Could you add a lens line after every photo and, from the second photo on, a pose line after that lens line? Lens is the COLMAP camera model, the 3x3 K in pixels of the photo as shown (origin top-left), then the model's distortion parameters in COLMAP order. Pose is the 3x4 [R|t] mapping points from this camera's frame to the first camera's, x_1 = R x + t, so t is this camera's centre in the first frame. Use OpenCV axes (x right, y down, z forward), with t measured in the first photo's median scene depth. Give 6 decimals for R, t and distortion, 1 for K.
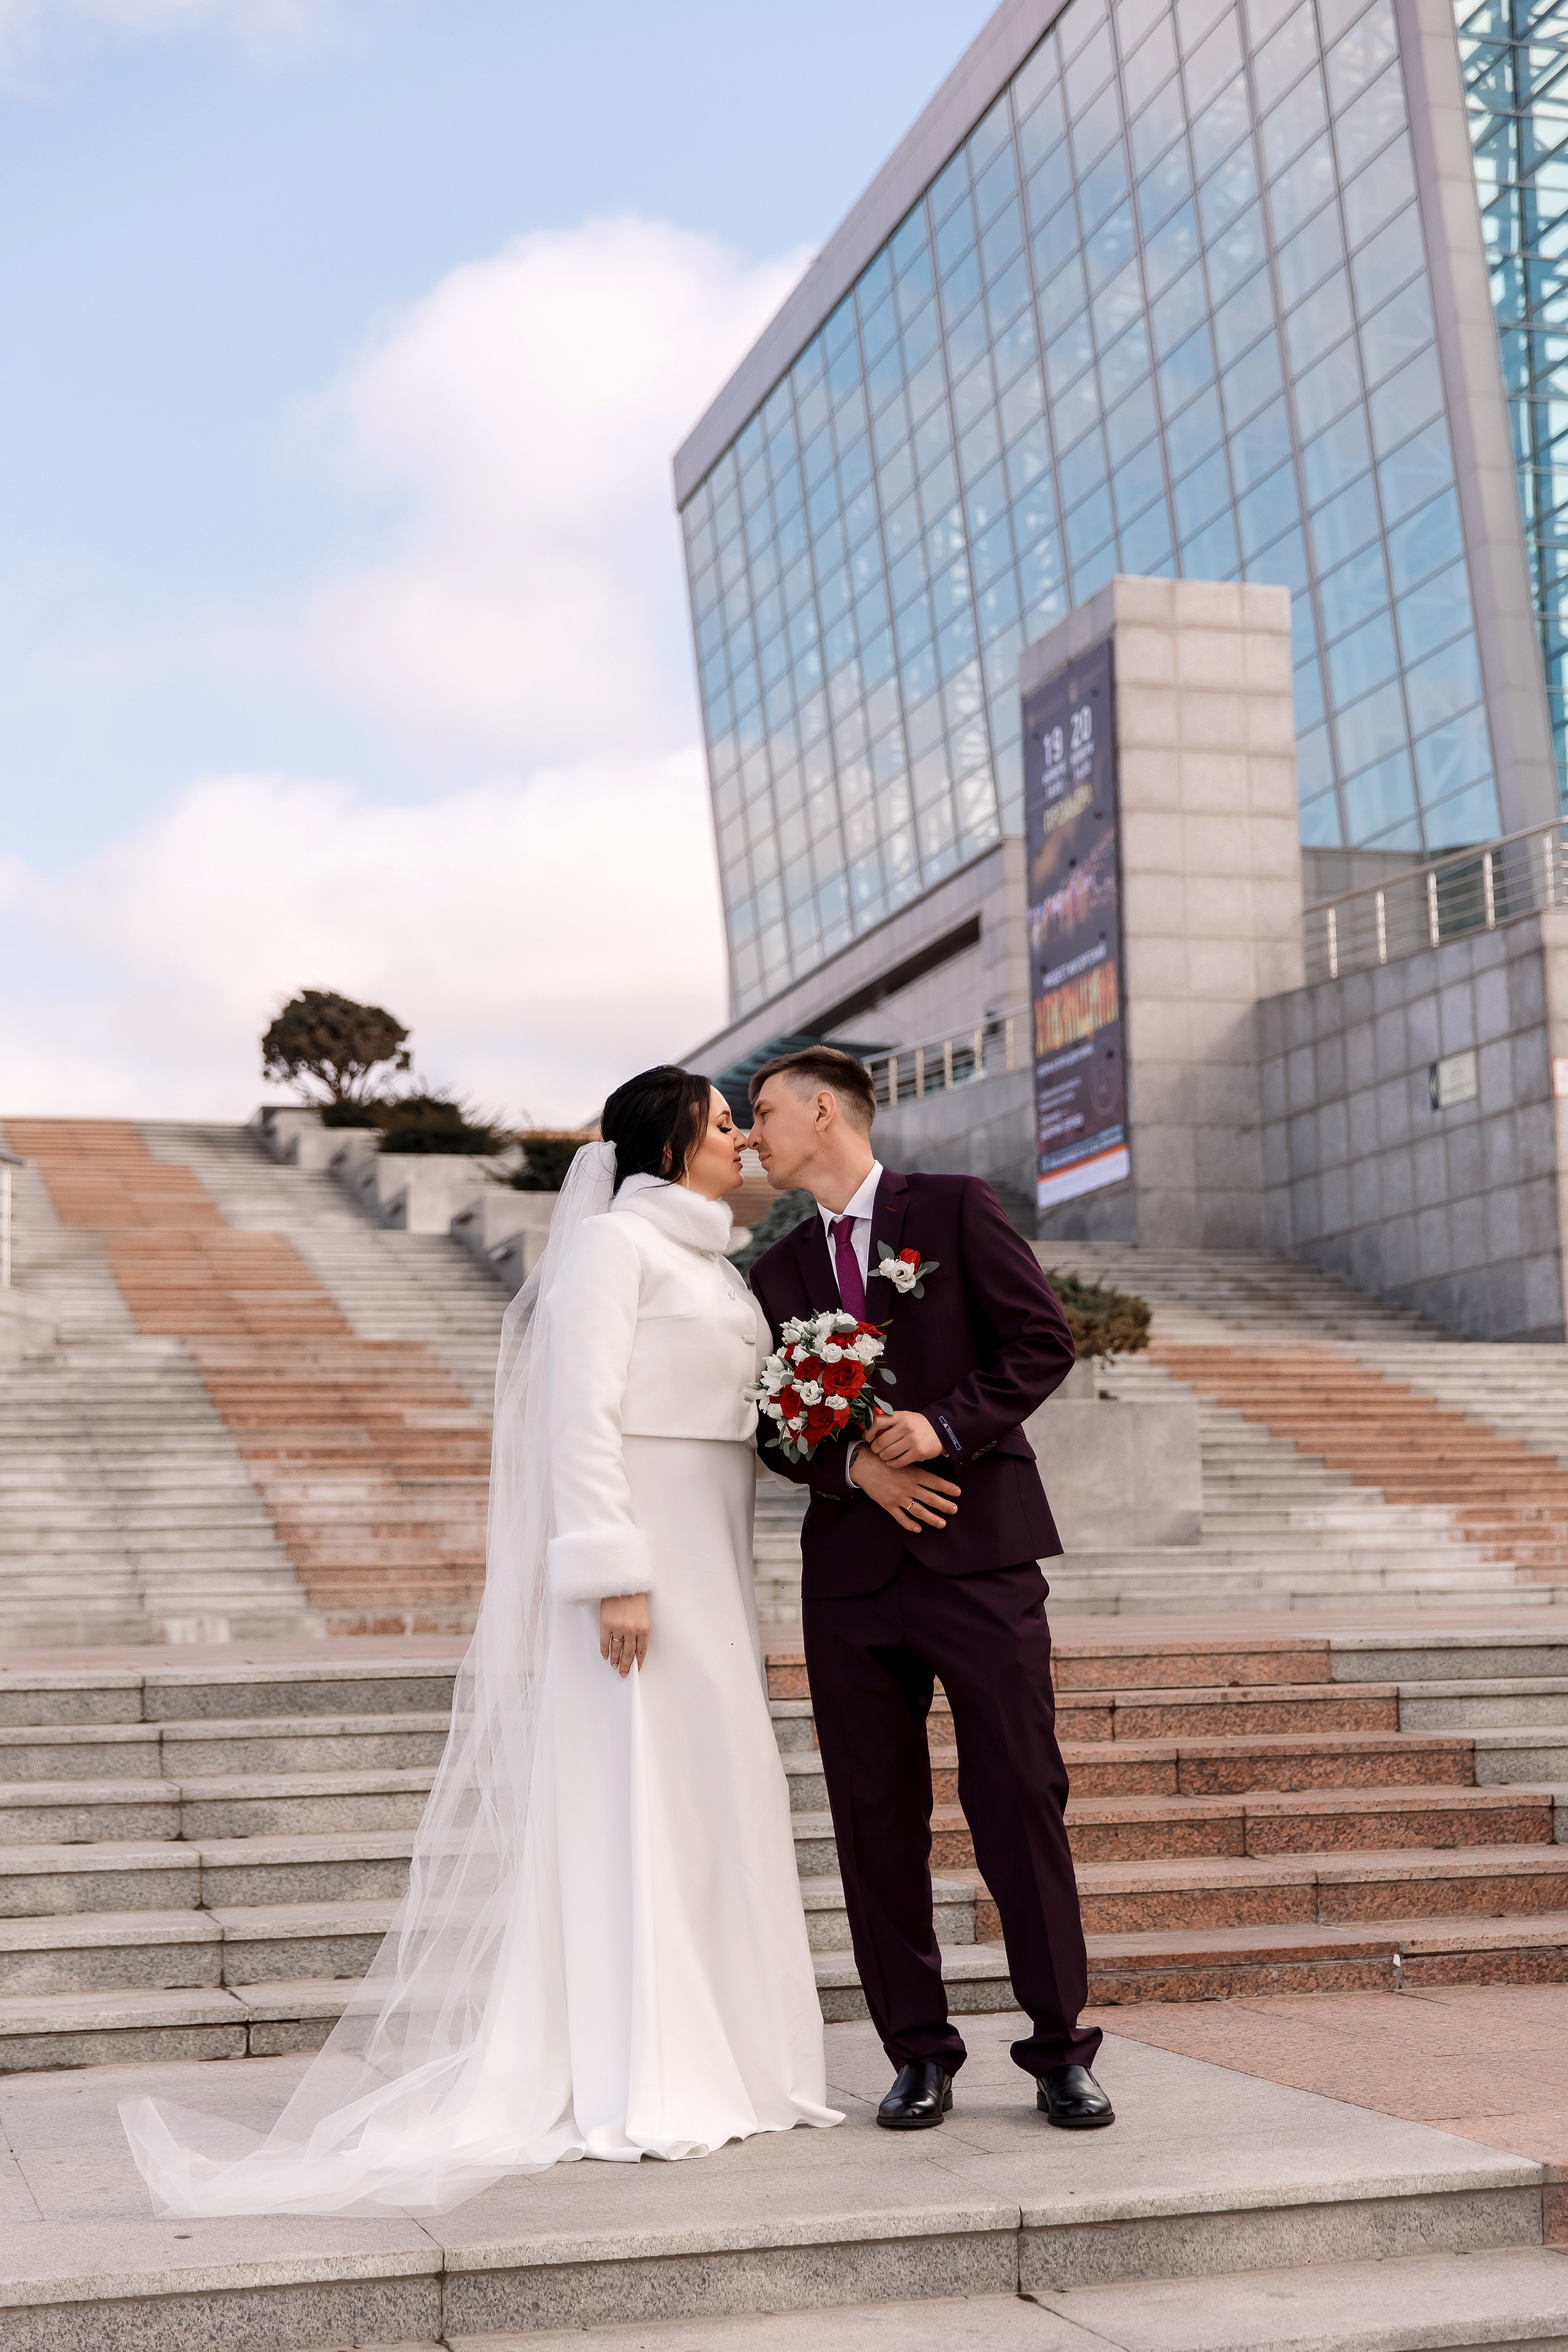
lens RADIAL K [[3333.5, 0, 771.1], [0, 3333.5, 1136.0], [0, 0, 1]] dist [0.012098, -0.014373]
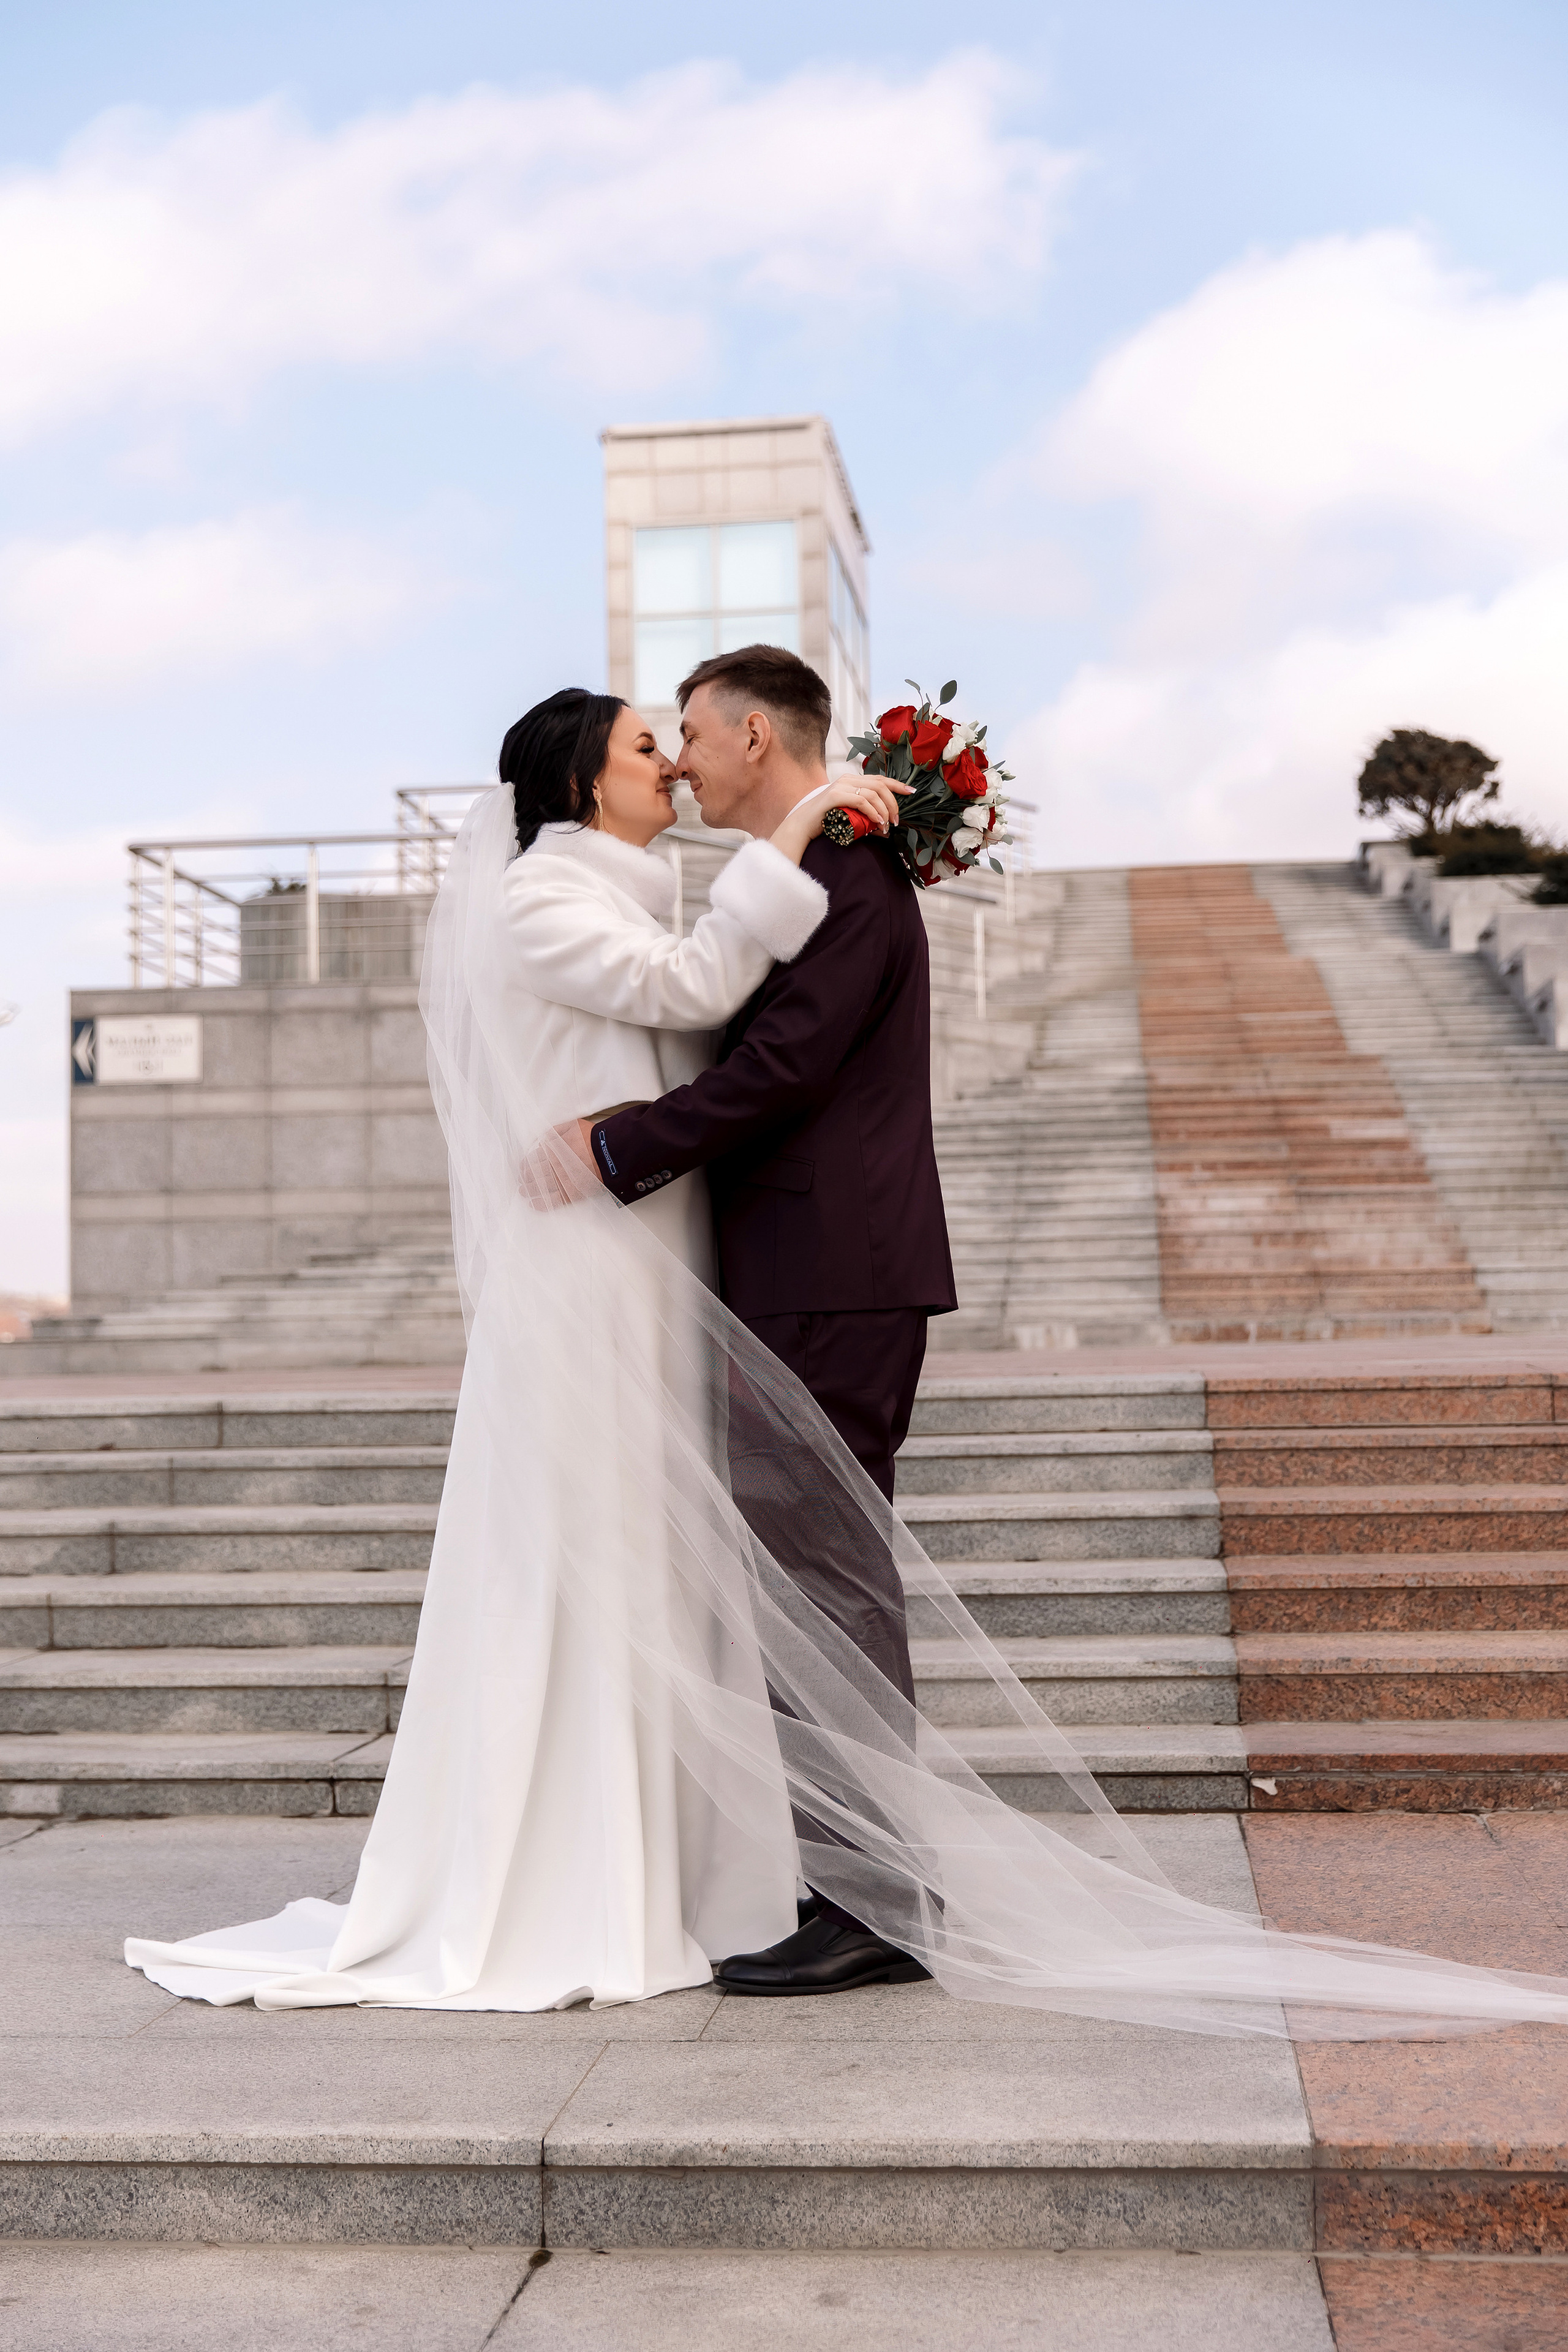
lens RADIAL K [[2980.5, 0, 785.9], [0, 2980.5, 1120.7], [0, 0, 1]] dist [0.011765, -0.022420]
pose [[0.923748, -0.024210, -0.382234, 0.098443], [0.054432, 0.996168, 0.068451, 0.011187], [0.379113, -0.084037, 0.921527, 0.102779]]
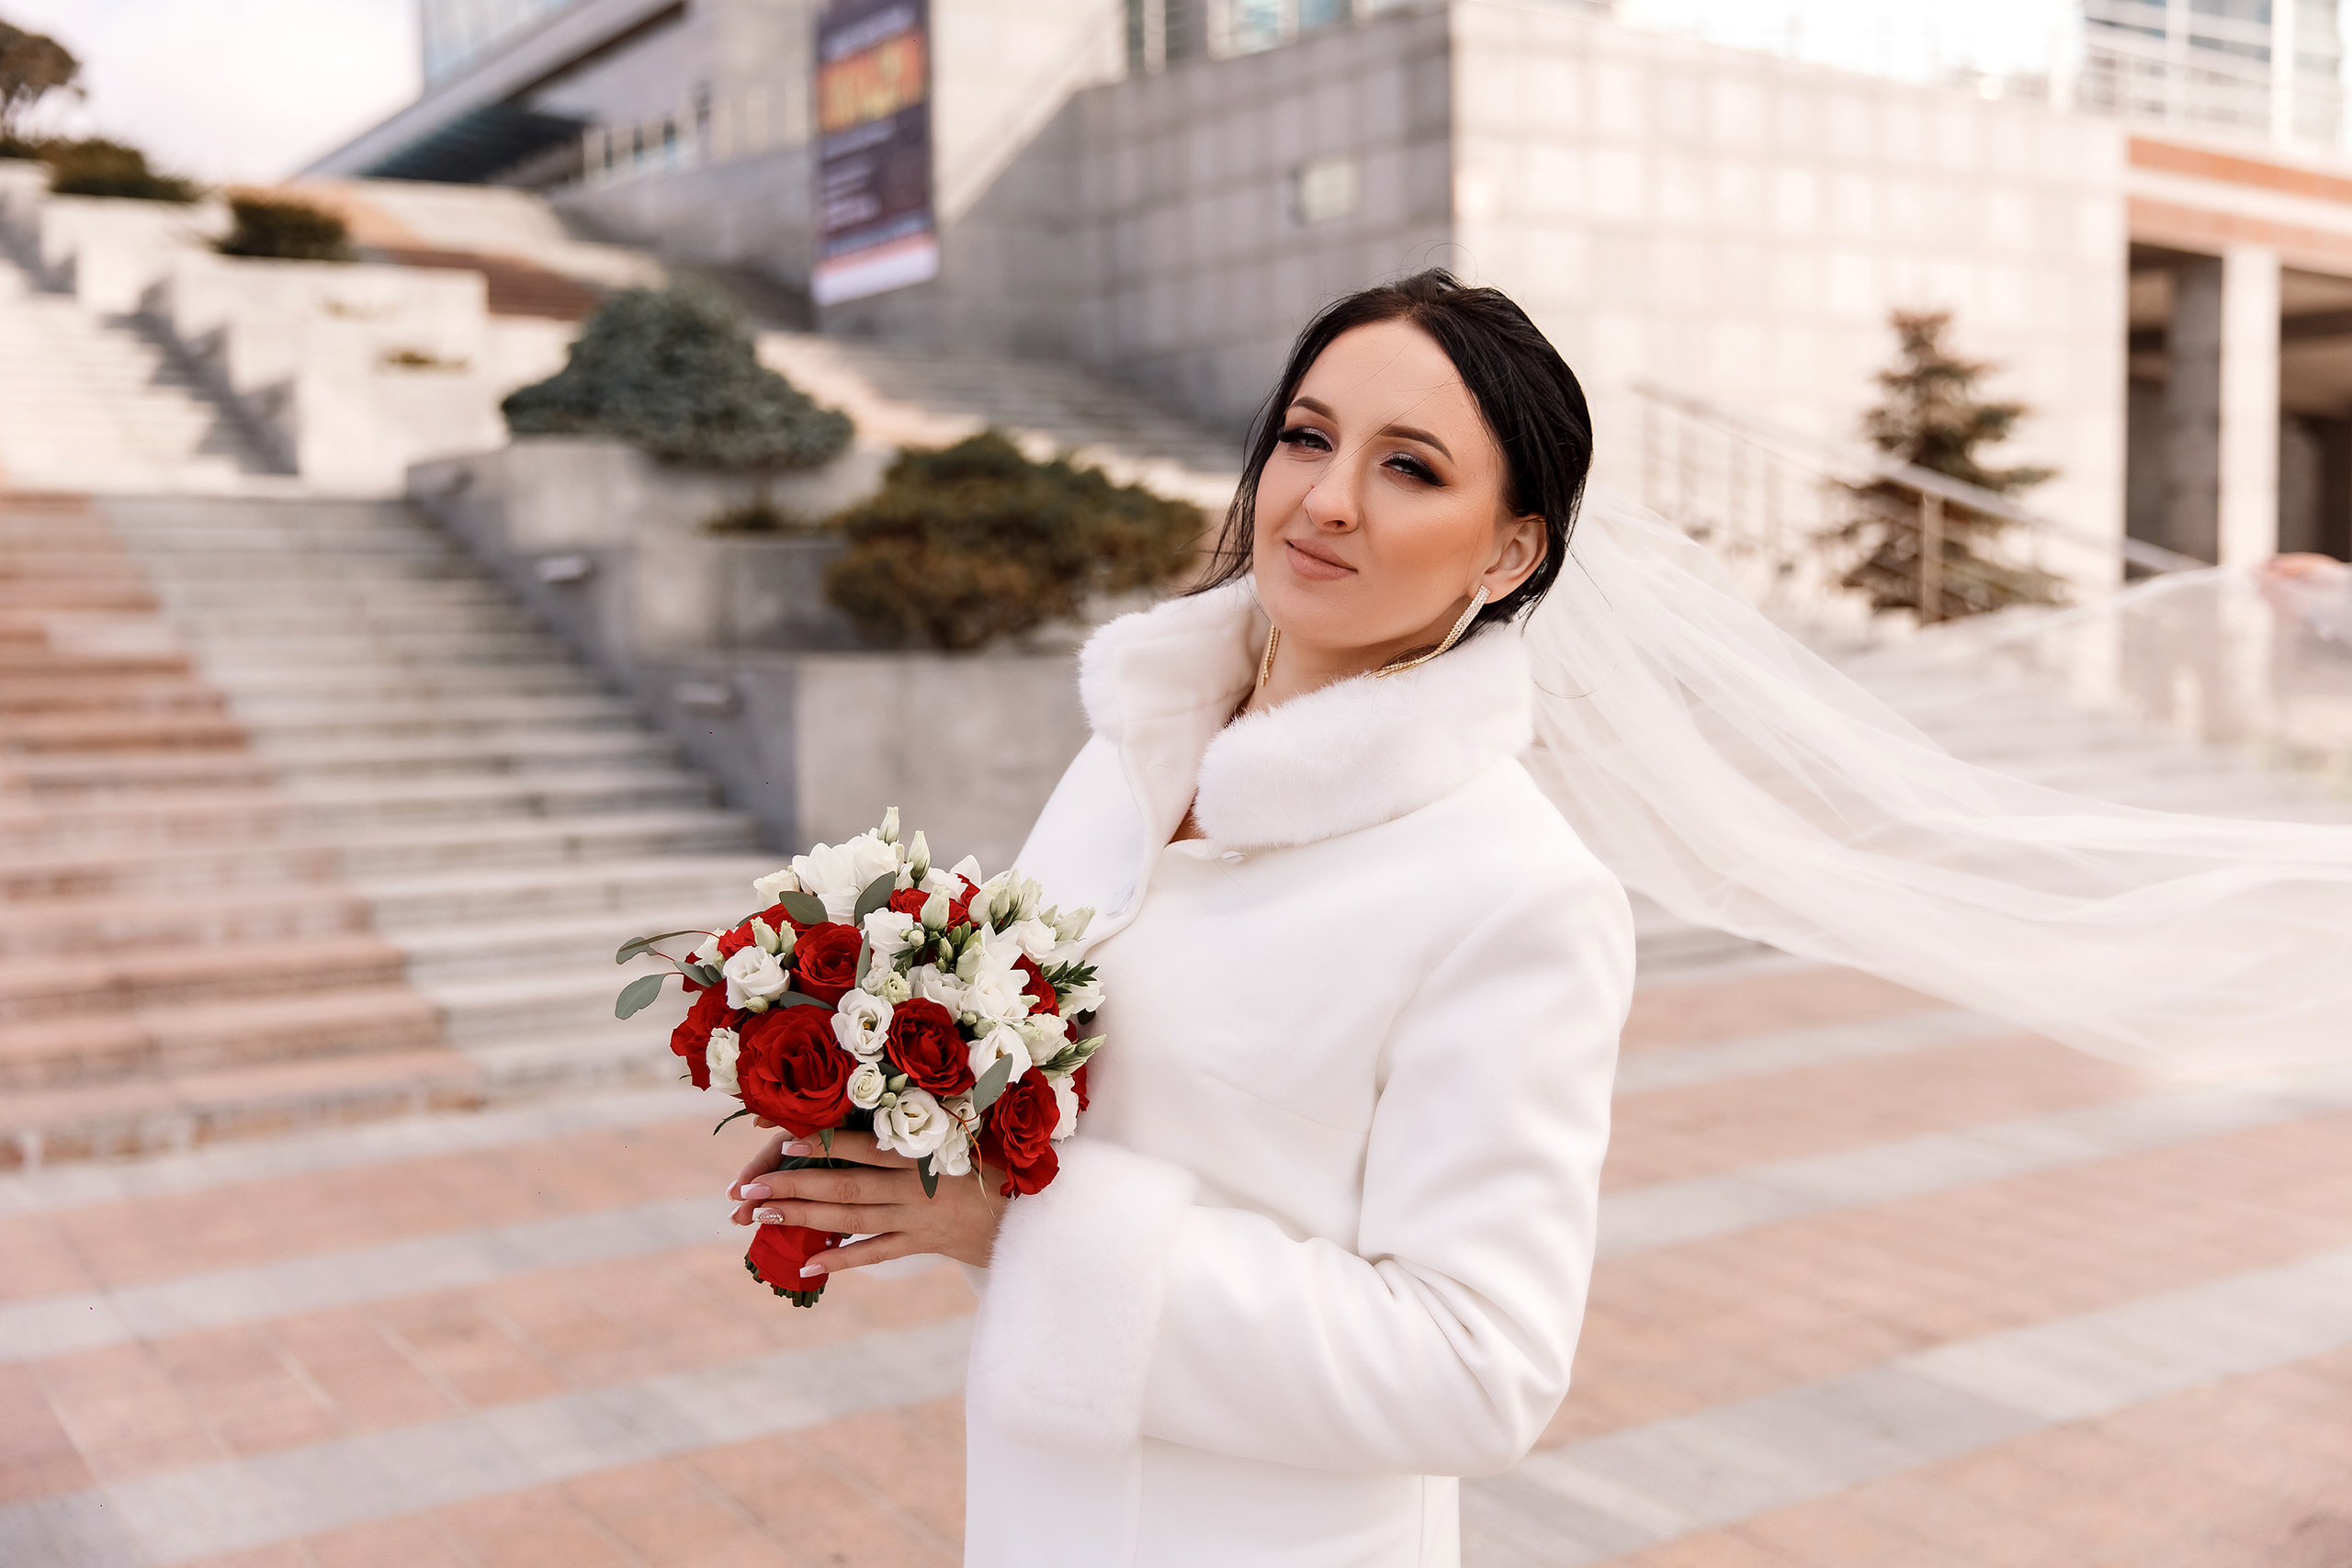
lens RADIAL K [[2580.9, 0, 1182.3], [0, 2580.9, 785.6], [0, 0, 1]] dist [0.055044, -0.009591]
pose [[0.962259, -0.008136, 0.272014, -0.040712], [-0.050751, 0.976652, 0.208746, -0.005386], [-0.267361, -0.214672, 0.939379, 0.517997]]
